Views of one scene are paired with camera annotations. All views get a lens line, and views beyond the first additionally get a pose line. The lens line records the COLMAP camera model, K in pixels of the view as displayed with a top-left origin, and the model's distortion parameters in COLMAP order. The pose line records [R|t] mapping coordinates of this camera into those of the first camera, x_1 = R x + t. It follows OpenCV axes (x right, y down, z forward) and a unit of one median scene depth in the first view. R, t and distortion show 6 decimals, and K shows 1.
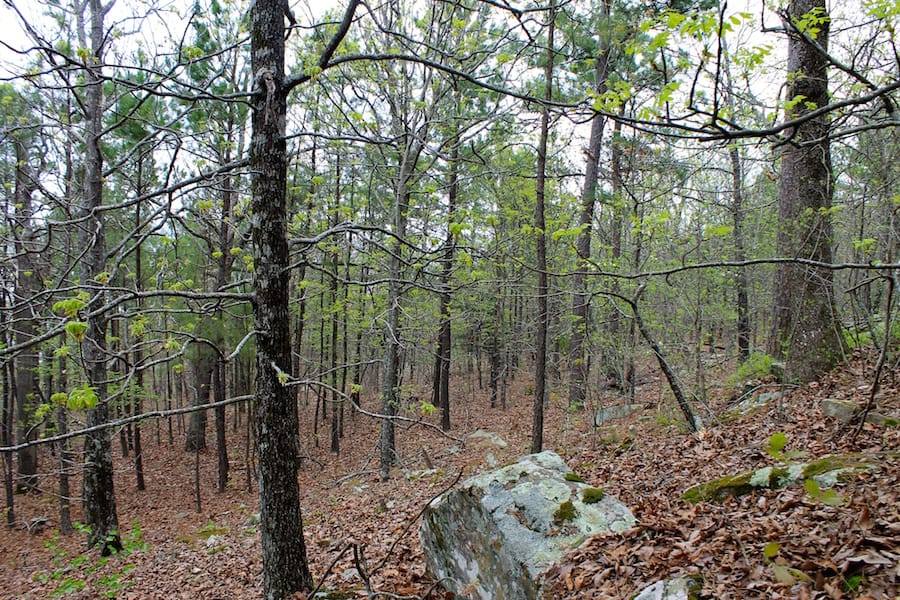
lens RADIAL K [[763.1, 0, 455.0], [0, 763.1, 307.2], [0, 0, 1]] dist [-0.164532, 0.141293]
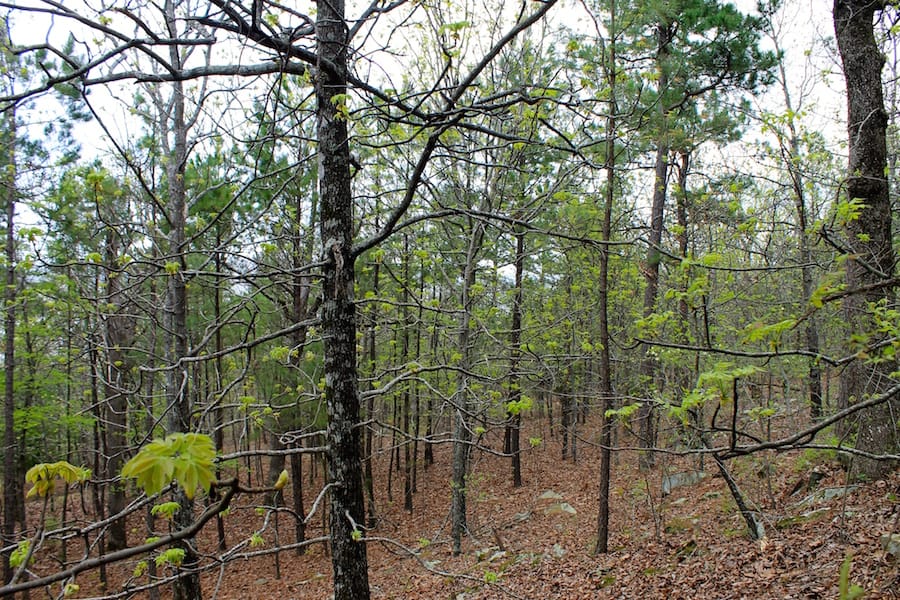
lens RADIAL K [[758.1, 0, 456.6], [0, 758.1, 303.1], [0, 0, 1]] dist [-0.159840, 0.126425]
pose [[0.995622, -0.019478, -0.091415, 0.011698], [0.015686, 0.998994, -0.042012, -0.115173], [0.092141, 0.040394, 0.994926, -0.036873]]
